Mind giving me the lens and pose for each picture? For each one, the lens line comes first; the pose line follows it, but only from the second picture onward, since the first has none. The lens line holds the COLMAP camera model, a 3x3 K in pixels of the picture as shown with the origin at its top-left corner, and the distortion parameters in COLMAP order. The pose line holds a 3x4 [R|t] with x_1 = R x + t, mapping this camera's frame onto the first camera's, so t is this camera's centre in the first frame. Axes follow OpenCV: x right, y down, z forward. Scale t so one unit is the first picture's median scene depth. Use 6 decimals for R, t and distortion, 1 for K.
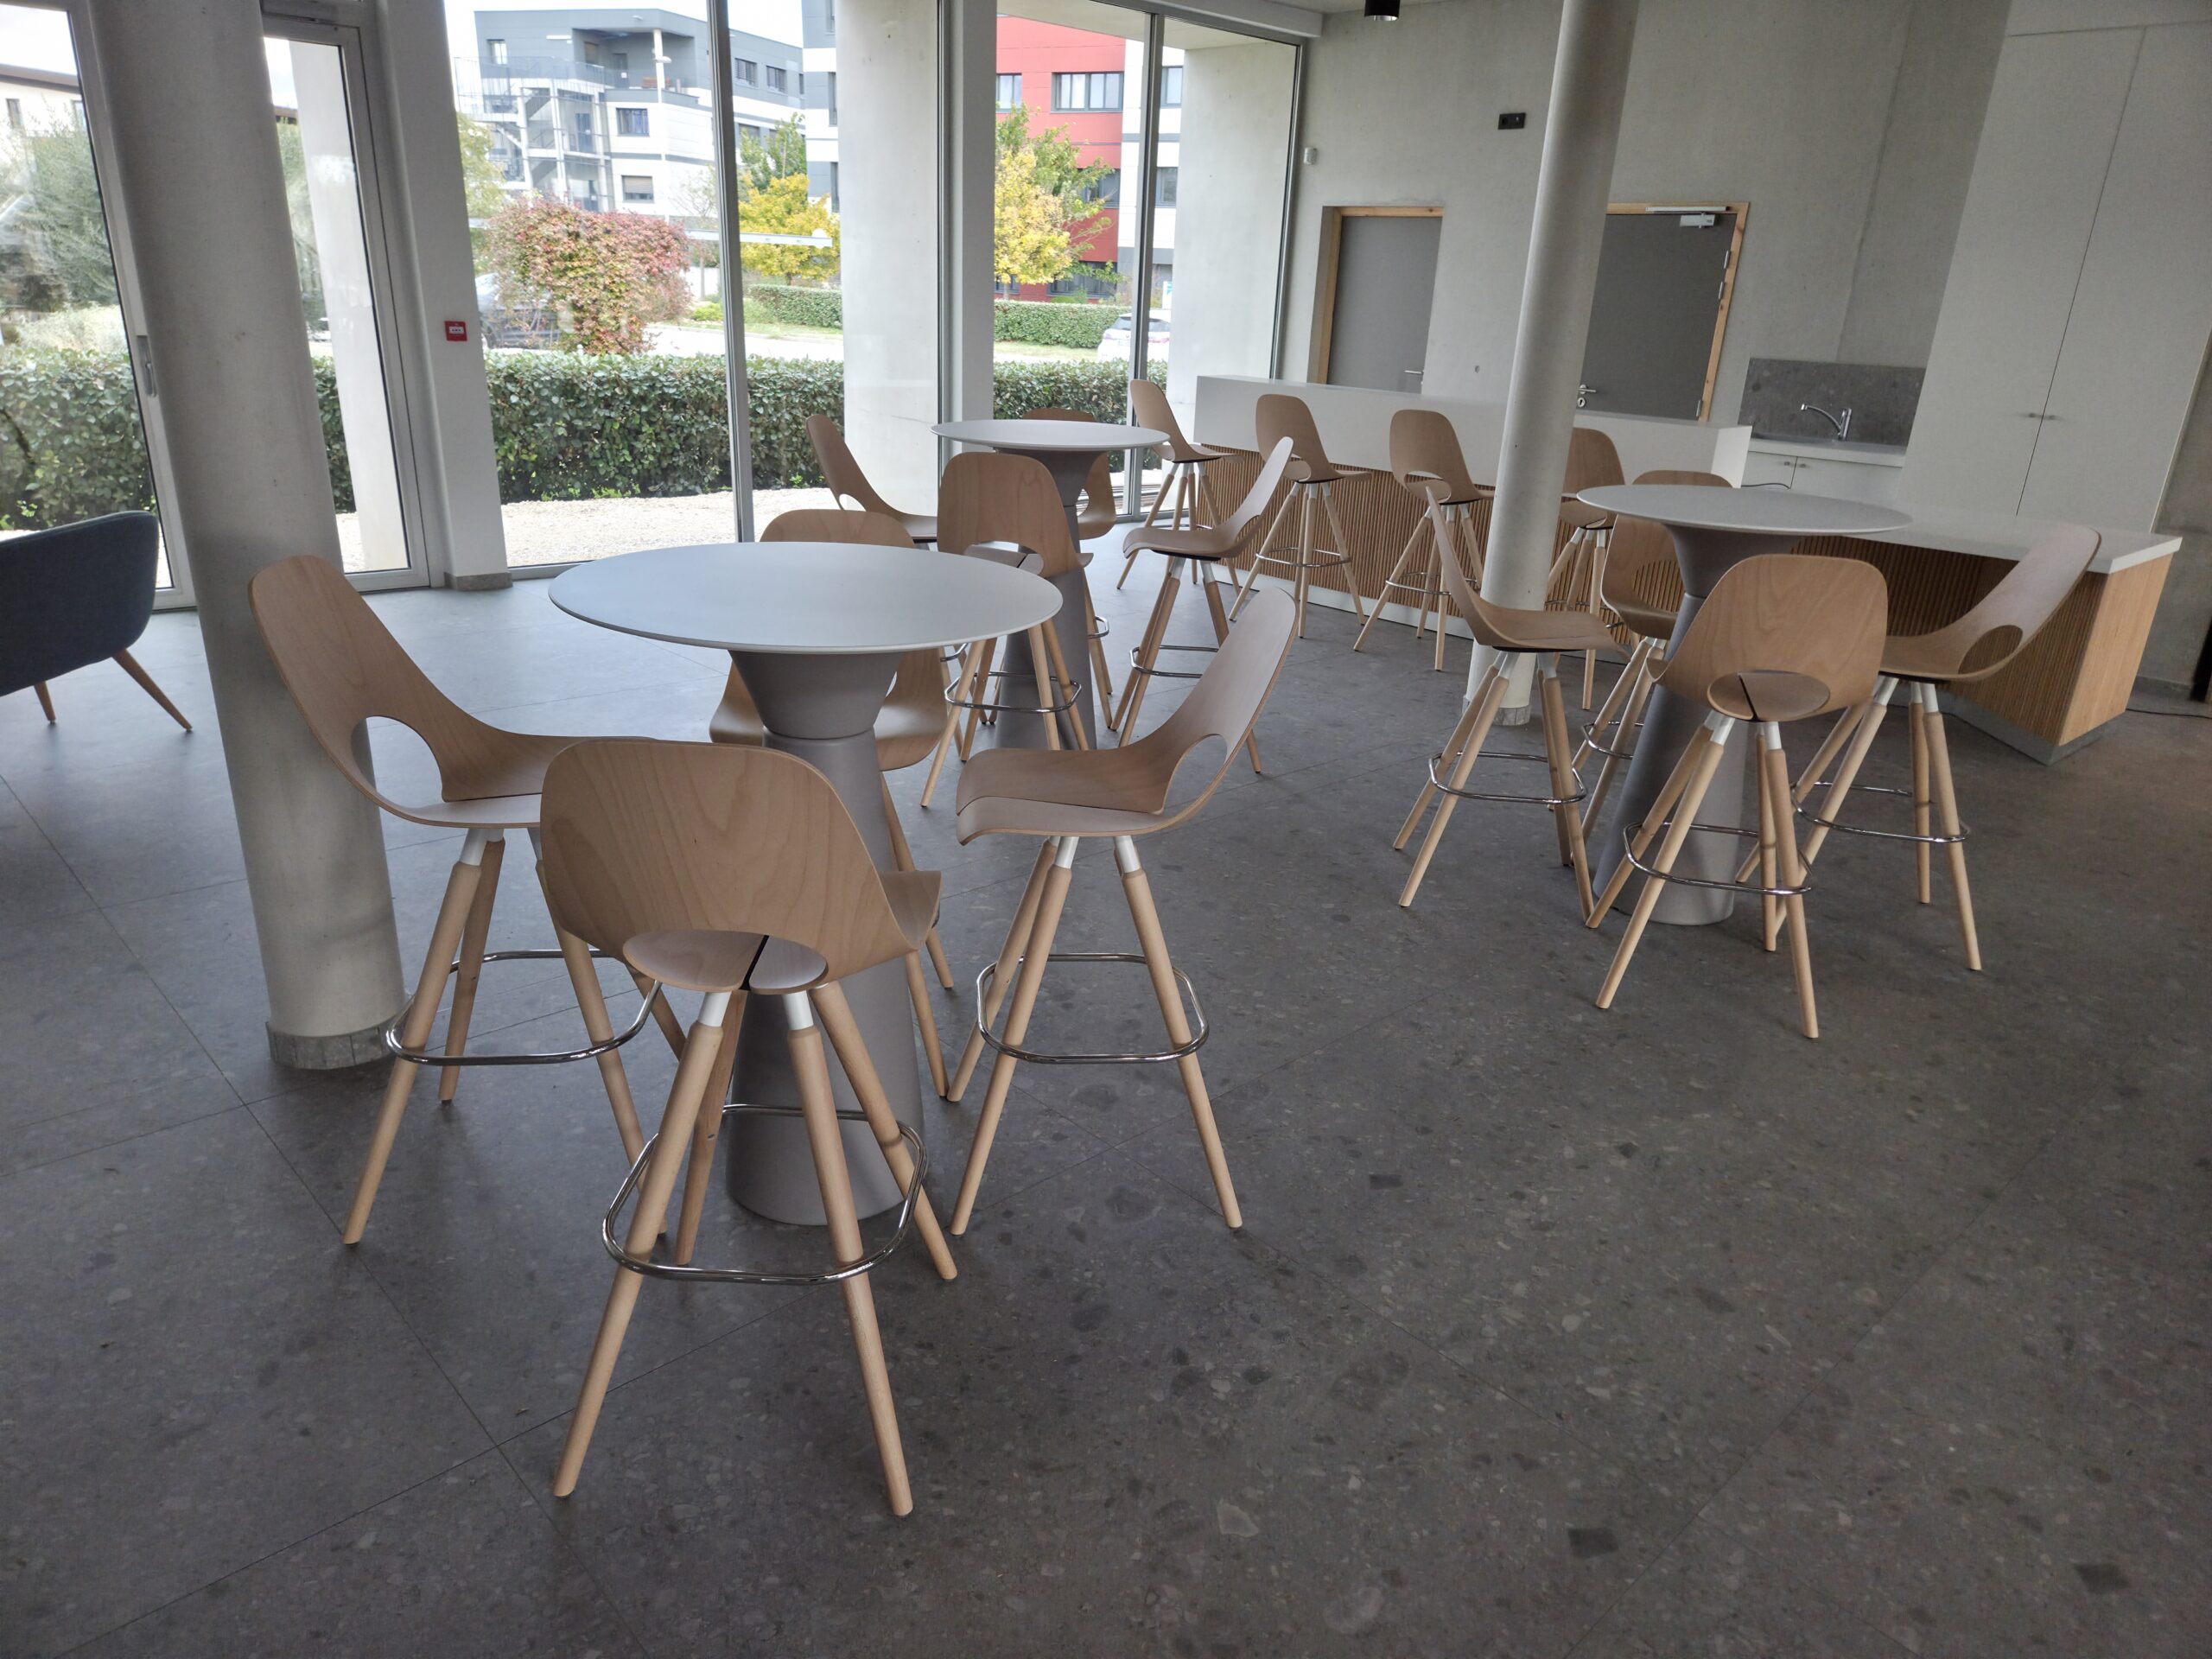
lens RADIAL K [[1486.6, 0, 1106.0], [0, 1486.6, 829.5], [0, 0, 1]] dist [0.071669, -0.054825]
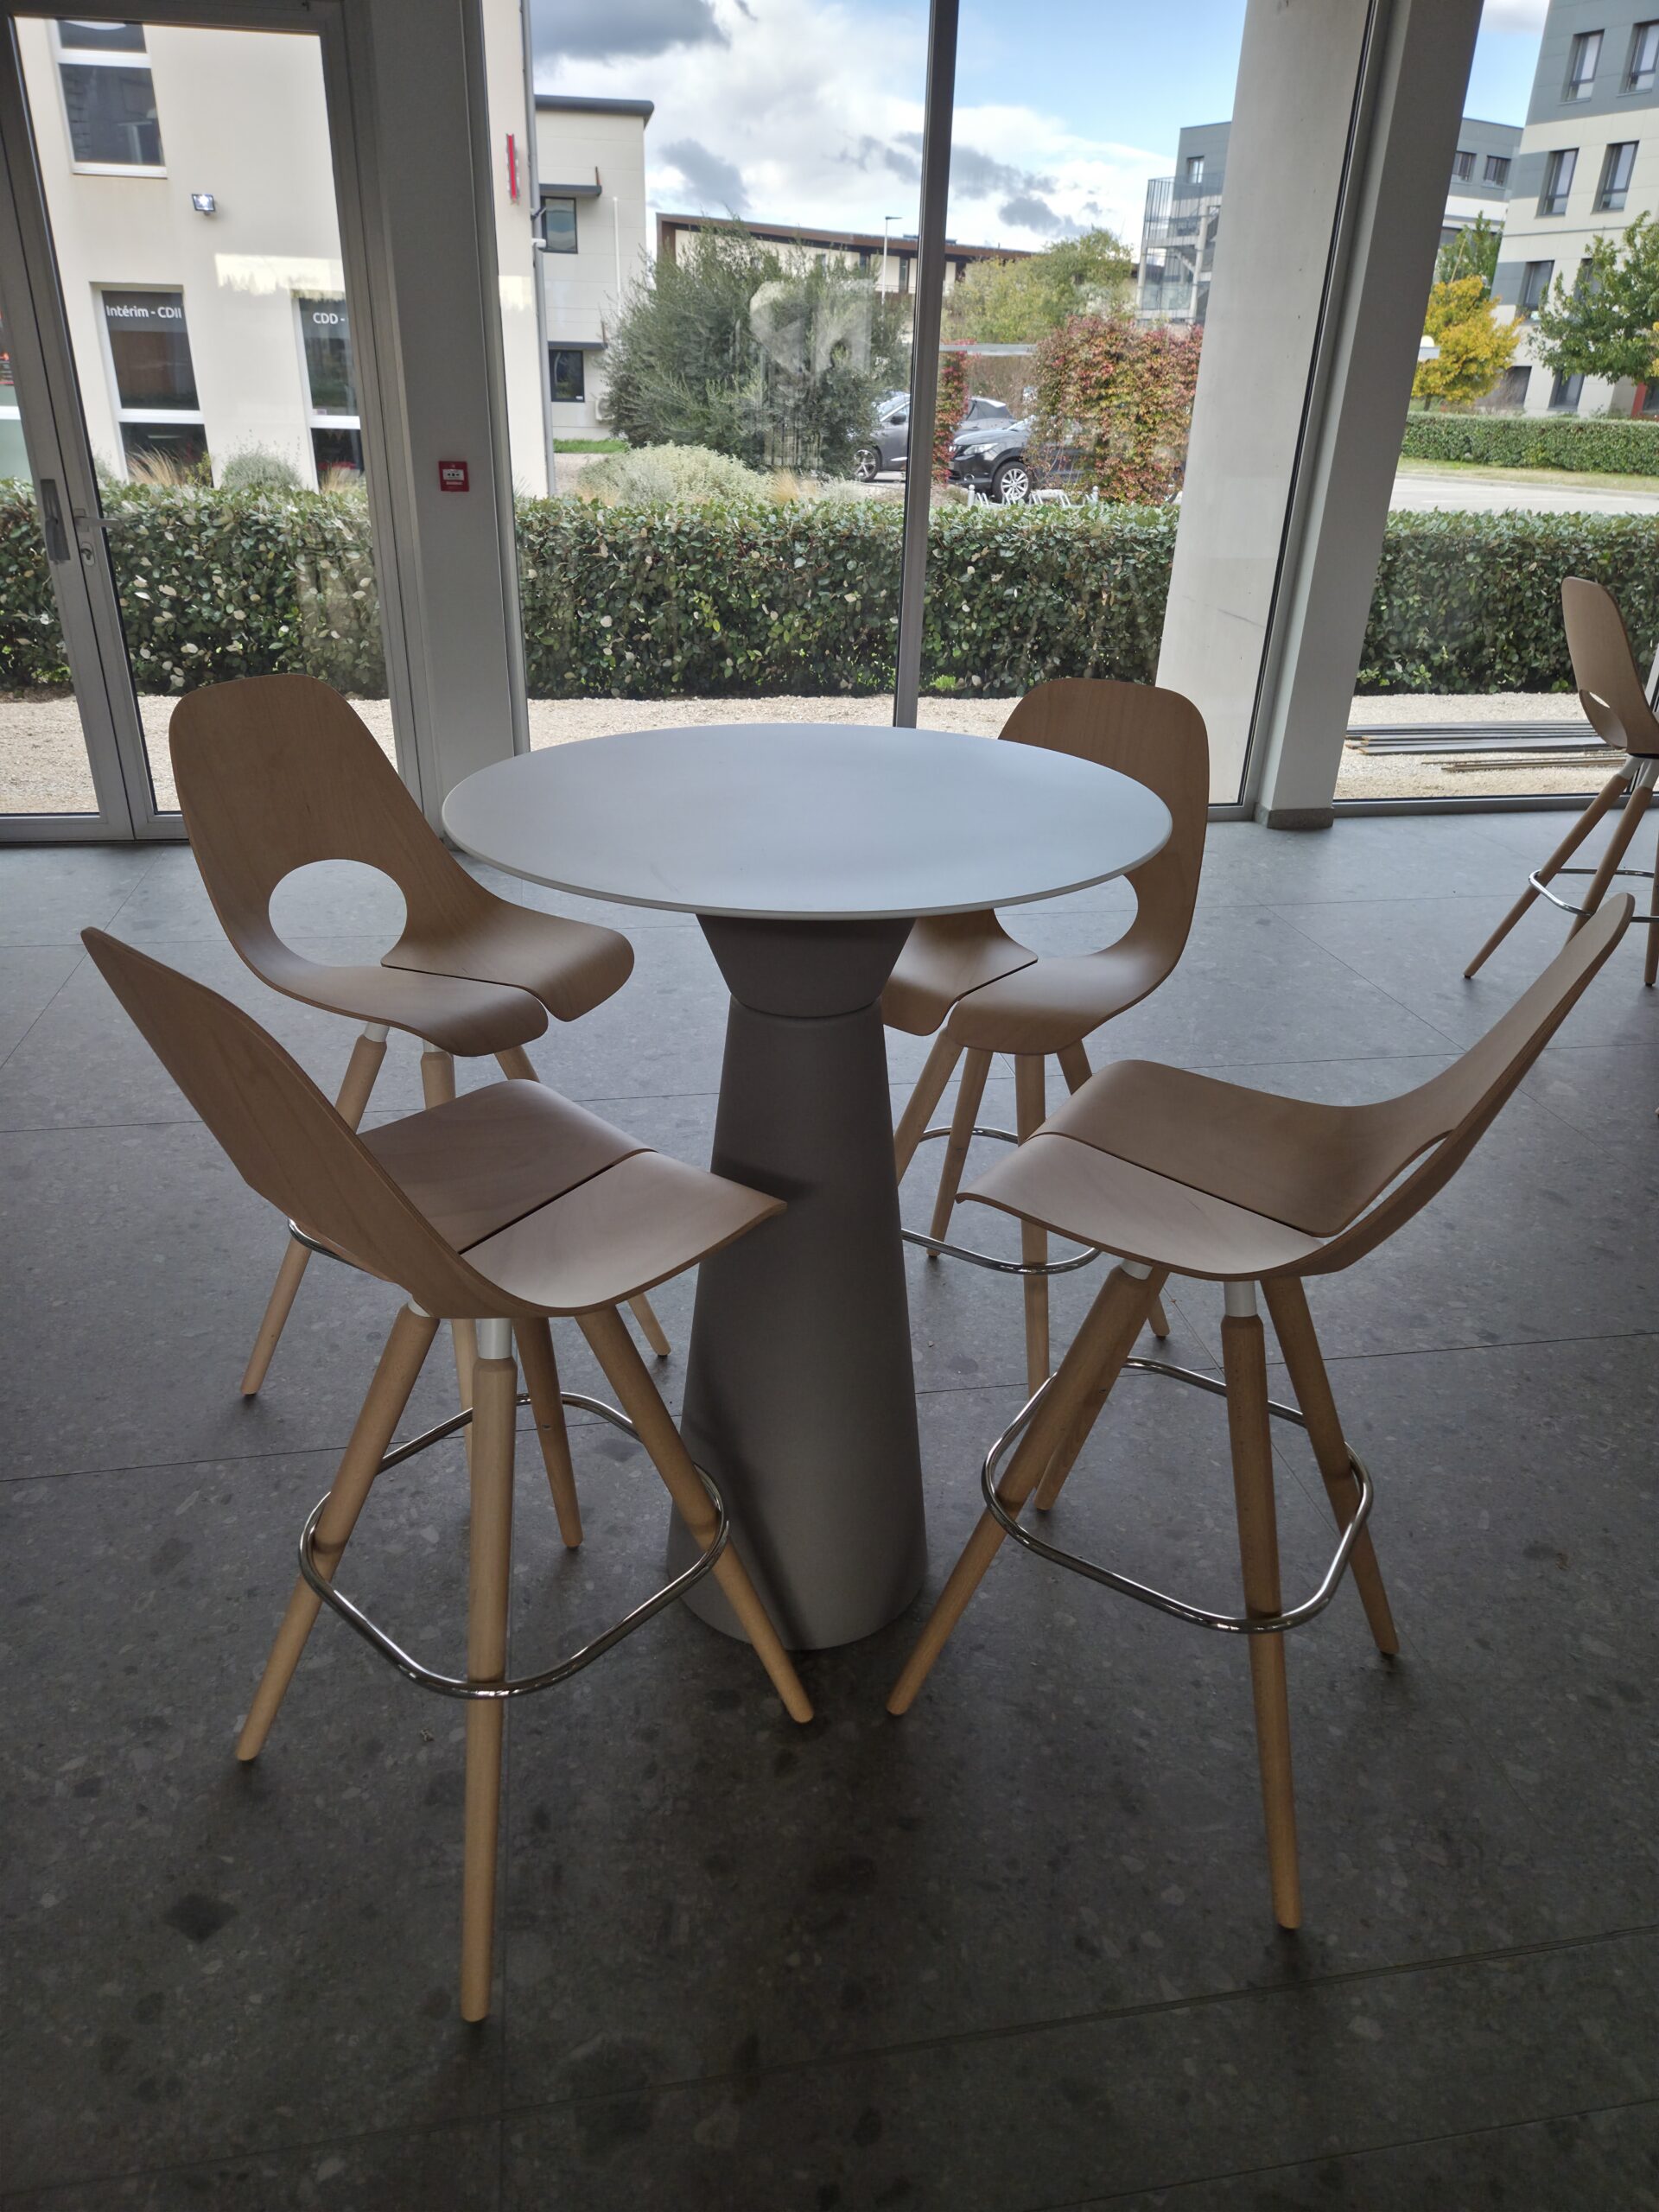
lens RADIAL K [[1486.6, 0, 829.5], [0, 1486.6, 1106.0], [0, 0, 1]] dist [0.071669, -0.054825]
pose [[0.844141, 0.215618, -0.490850, 0.032639], [-0.175336, 0.976243, 0.127304, -0.050008], [0.506639, -0.021399, 0.861893, 0.146585]]
